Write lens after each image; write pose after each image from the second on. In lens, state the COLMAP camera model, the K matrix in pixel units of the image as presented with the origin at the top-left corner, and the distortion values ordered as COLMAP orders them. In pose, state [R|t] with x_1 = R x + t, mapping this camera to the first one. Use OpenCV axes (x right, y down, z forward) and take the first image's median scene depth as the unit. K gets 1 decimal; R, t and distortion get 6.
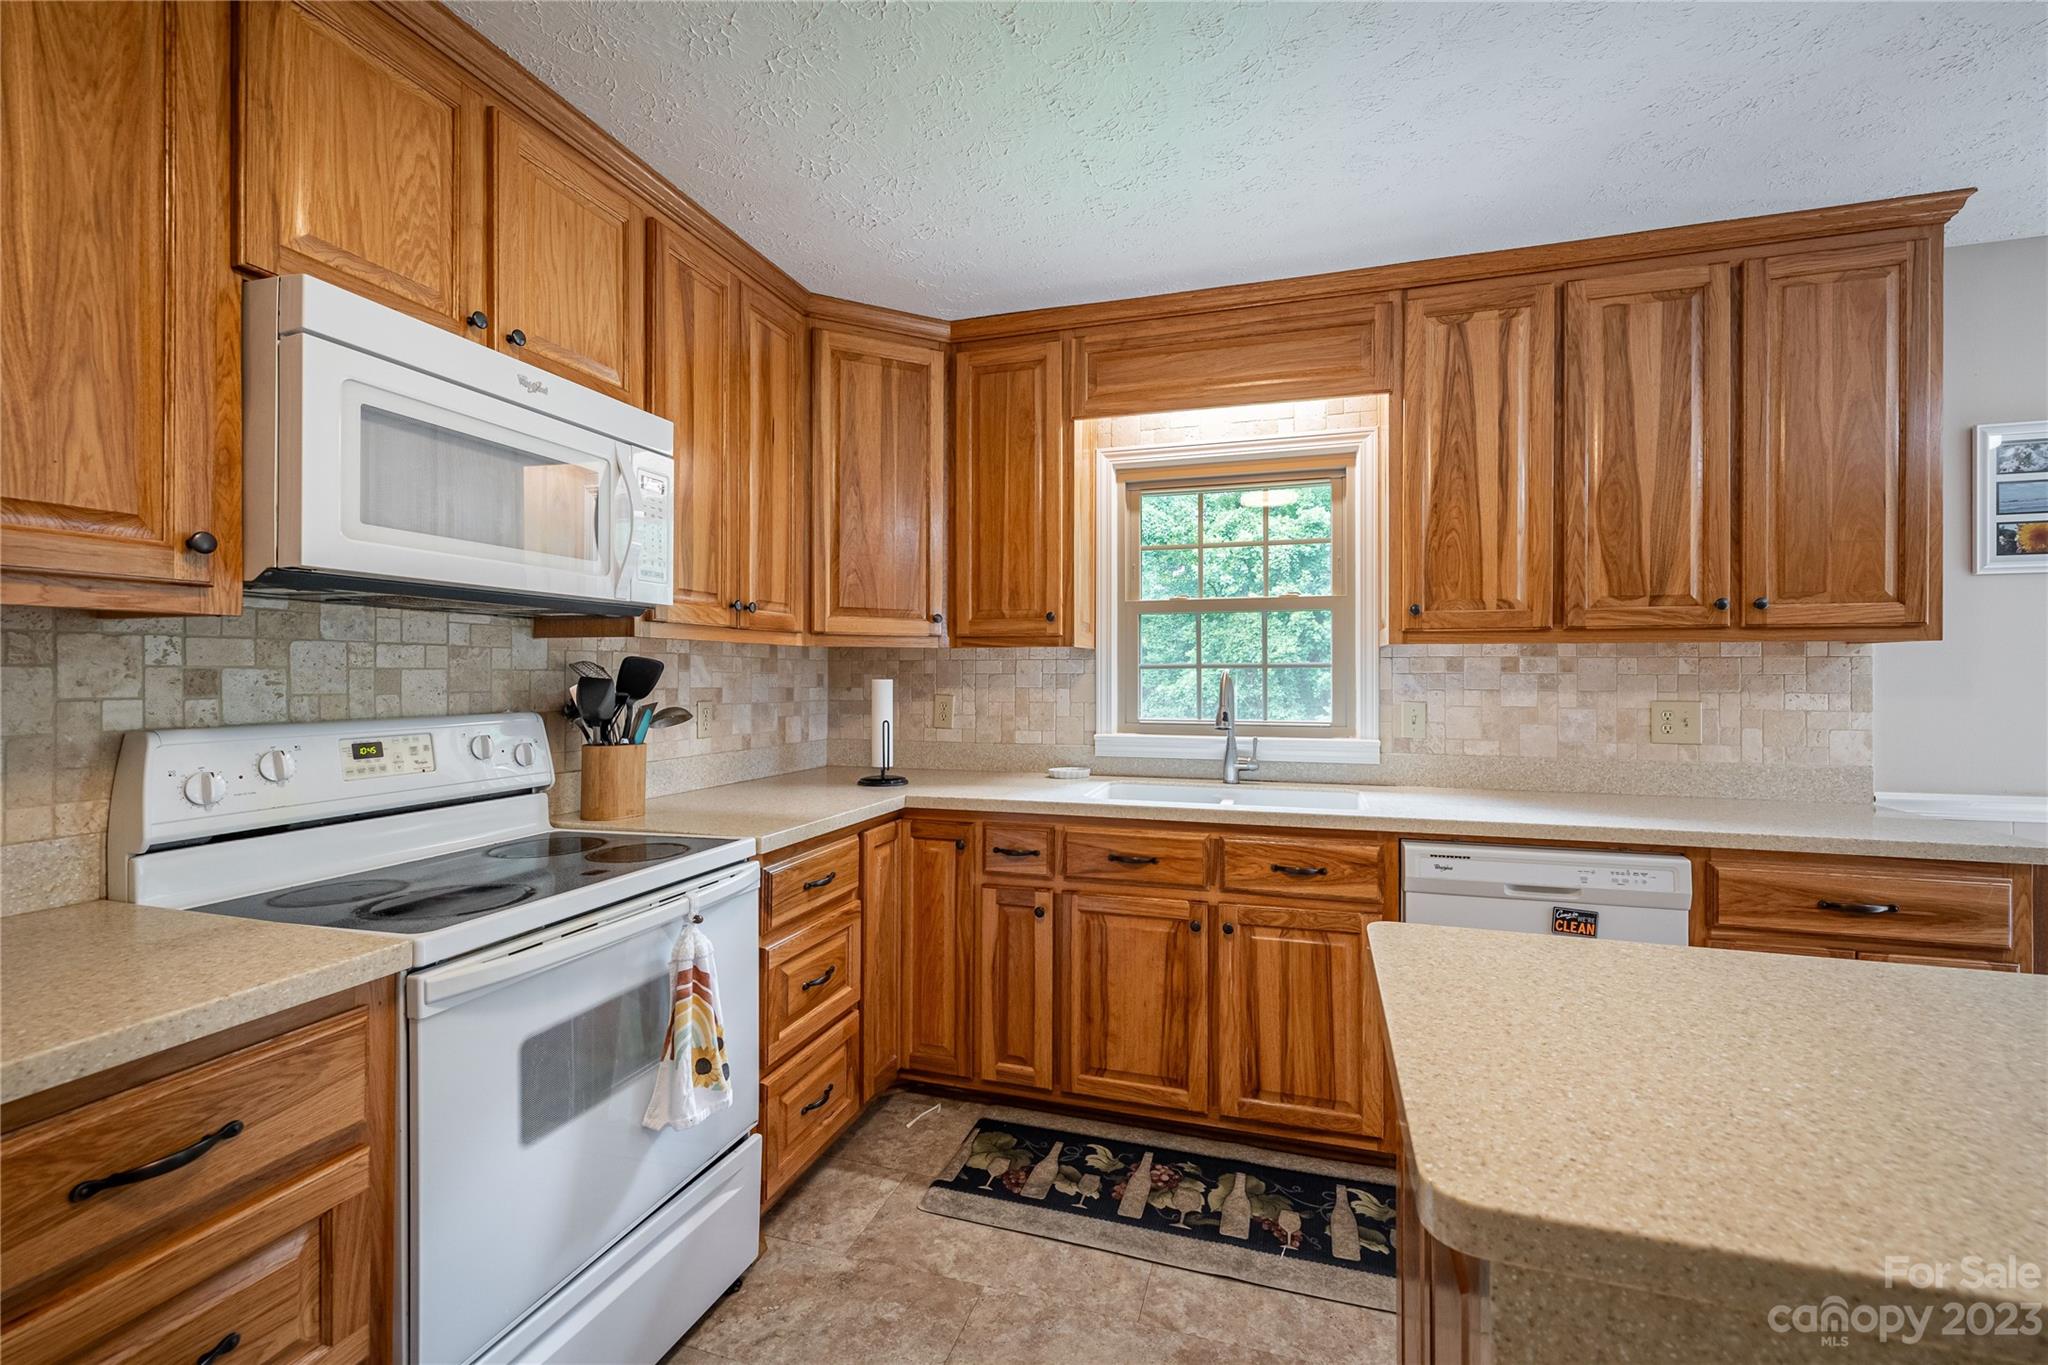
lens RADIAL K [[861.8, 0, 1017.1], [0, 861.8, 670.4], [0, 0, 1]] dist [0.000756, 0.000106]
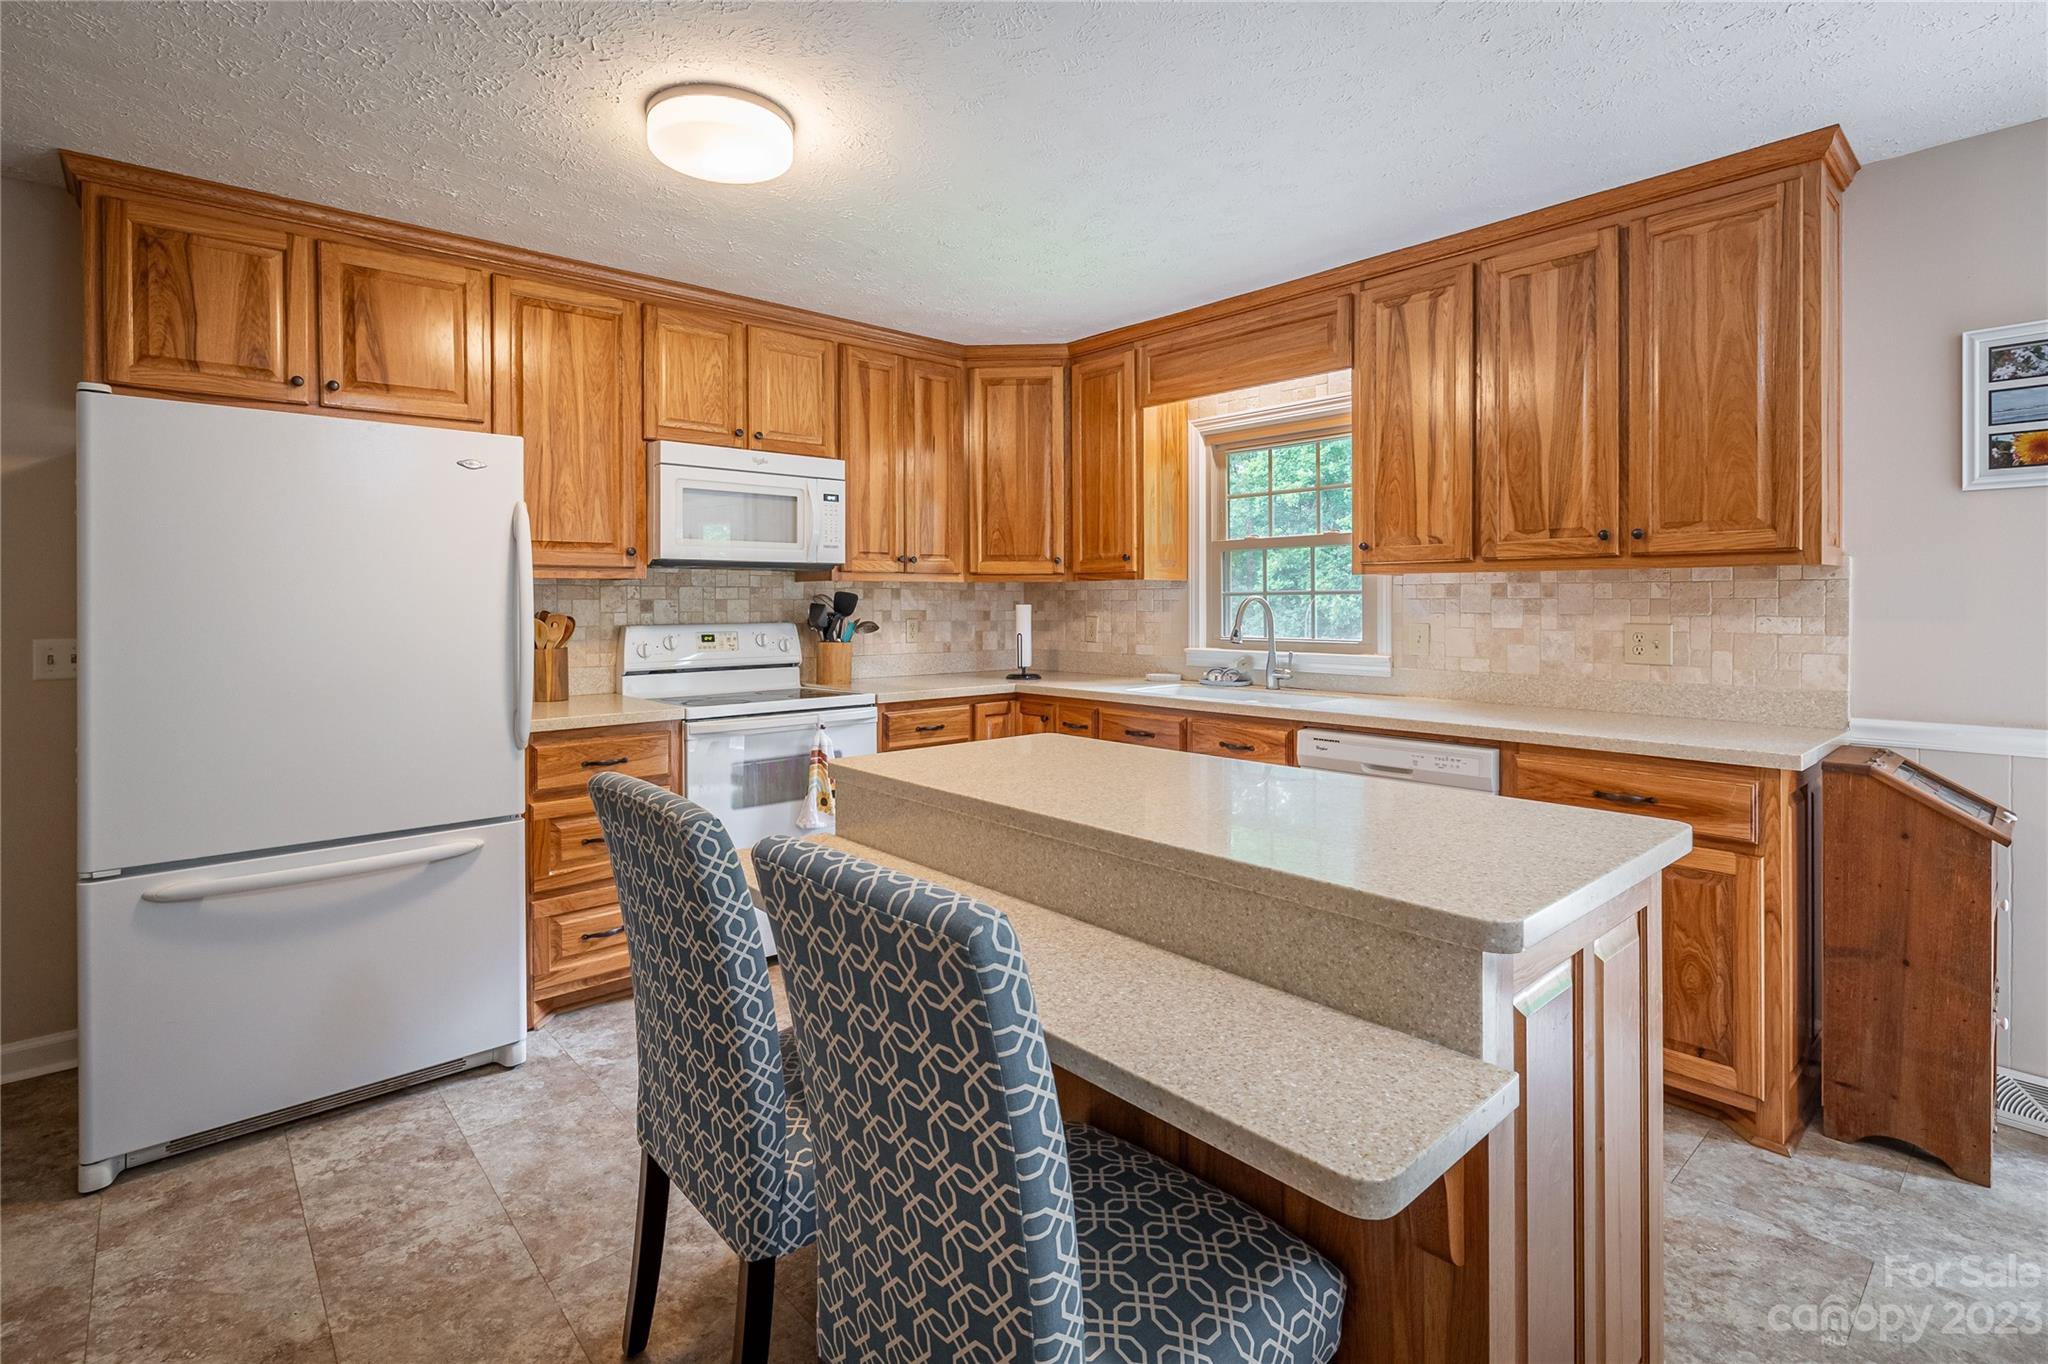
lens RADIAL K [[948.1, 0, 970.4], [0, 948.1, 597.3], [0, 0, 1]] dist [0.000623, 0.000046]
pose [[0.847879, -0.005759, -0.530159, 0.744918], [0.006060, 0.999981, -0.001171, -0.000334], [0.530156, -0.002220, 0.847897, -0.456543]]
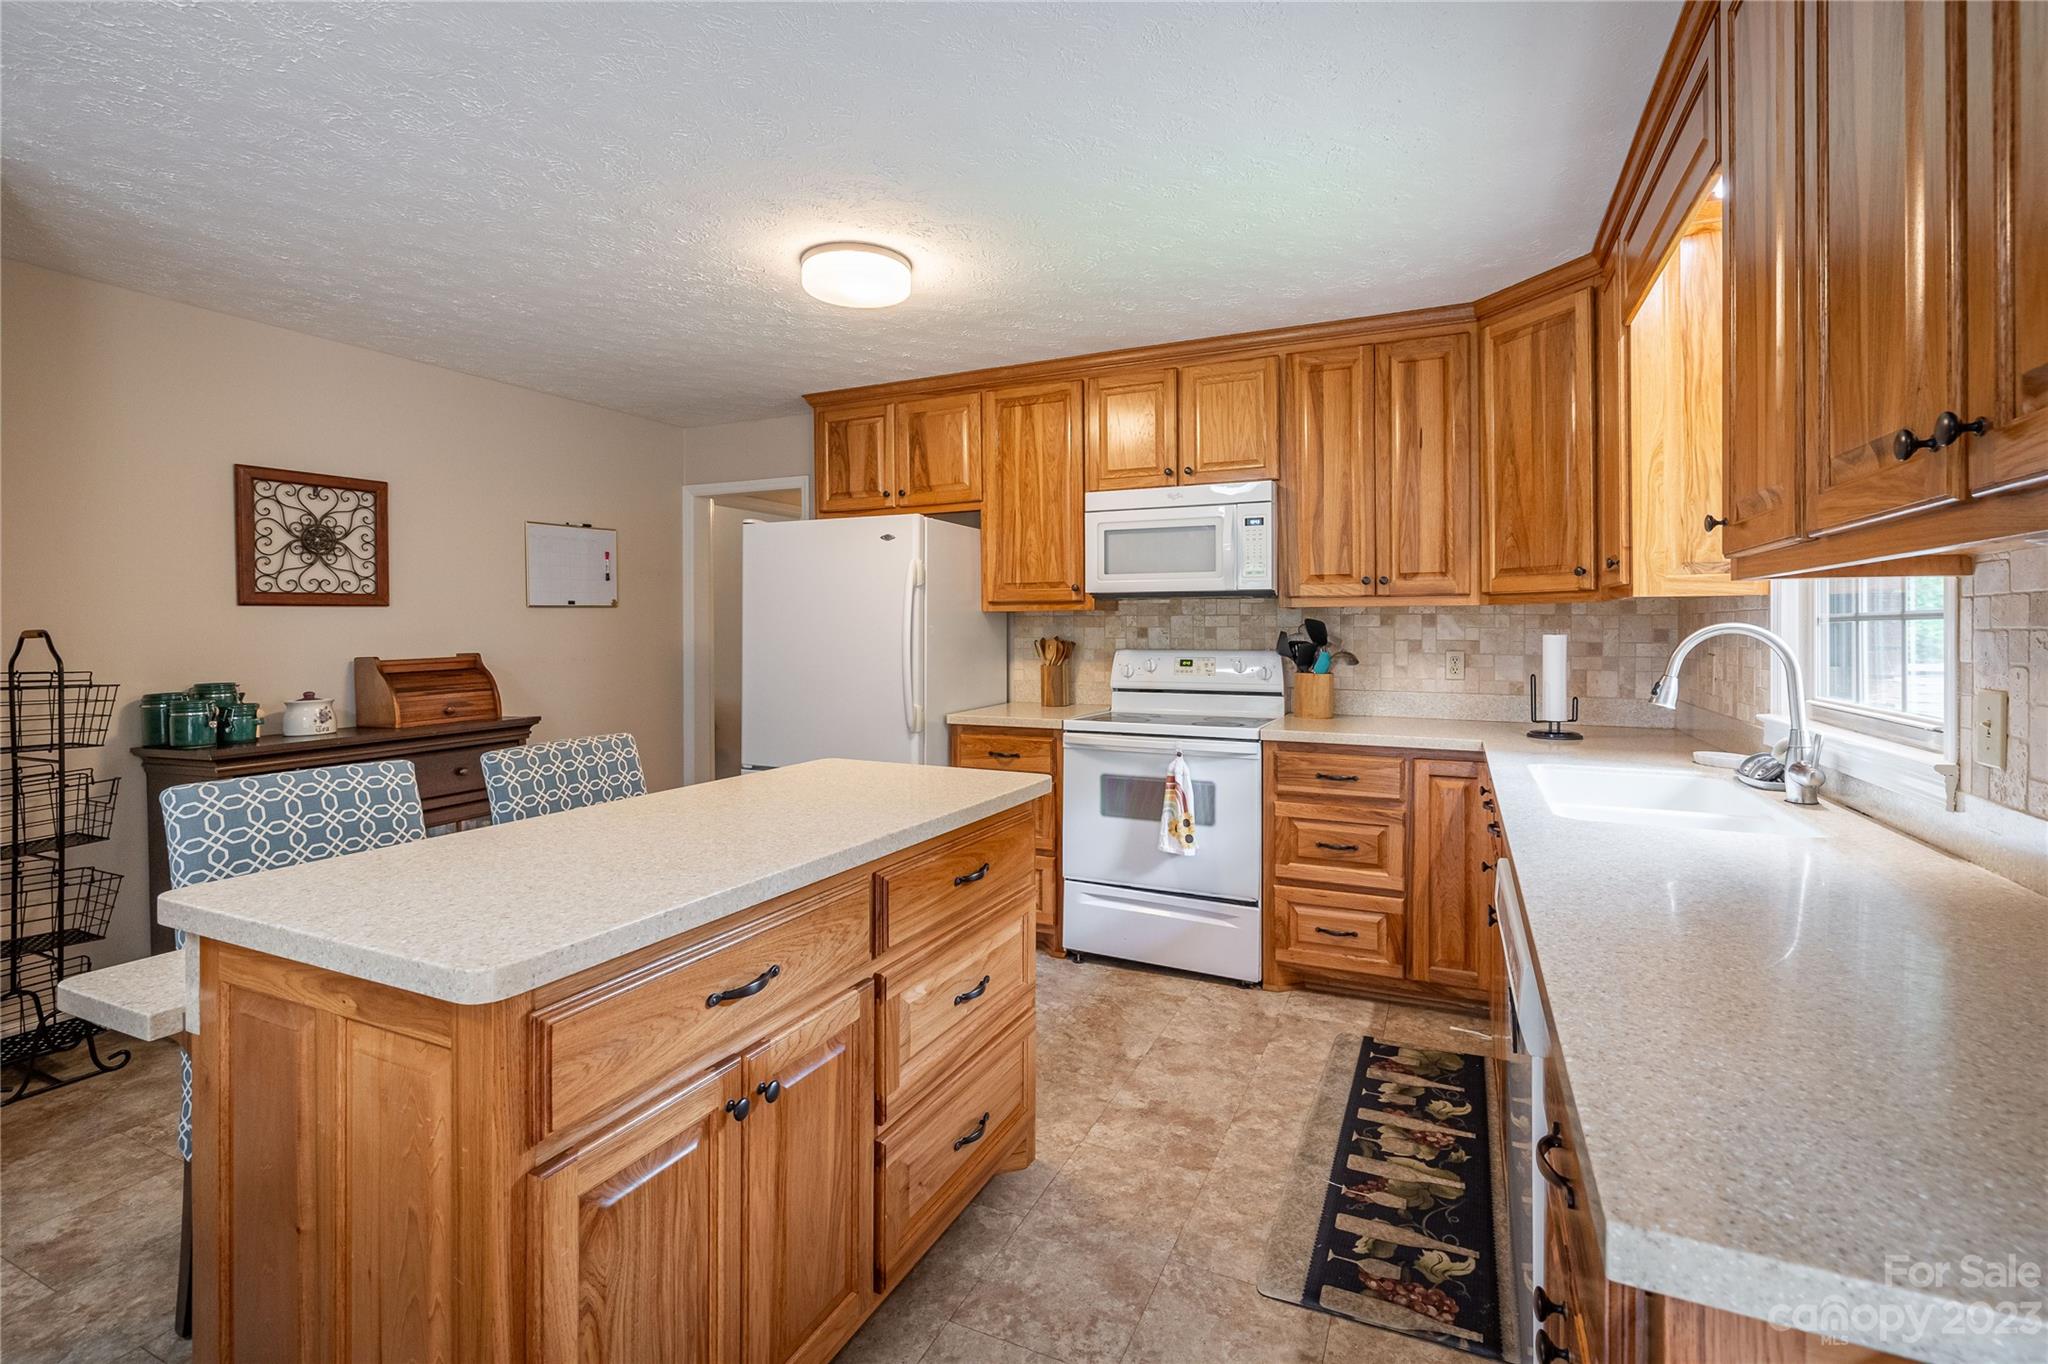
lens RADIAL K [[893.3, 0, 1047.5], [0, 893.3, 617.6], [0, 0, 1]] dist [0.001357, -0.000097]
pose [[-0.104676, -0.010356, -0.994453, 1.196280], [0.005527, 0.999924, -0.010995, -0.001969], [0.994491, -0.006647, -0.104610, 0.645290]]
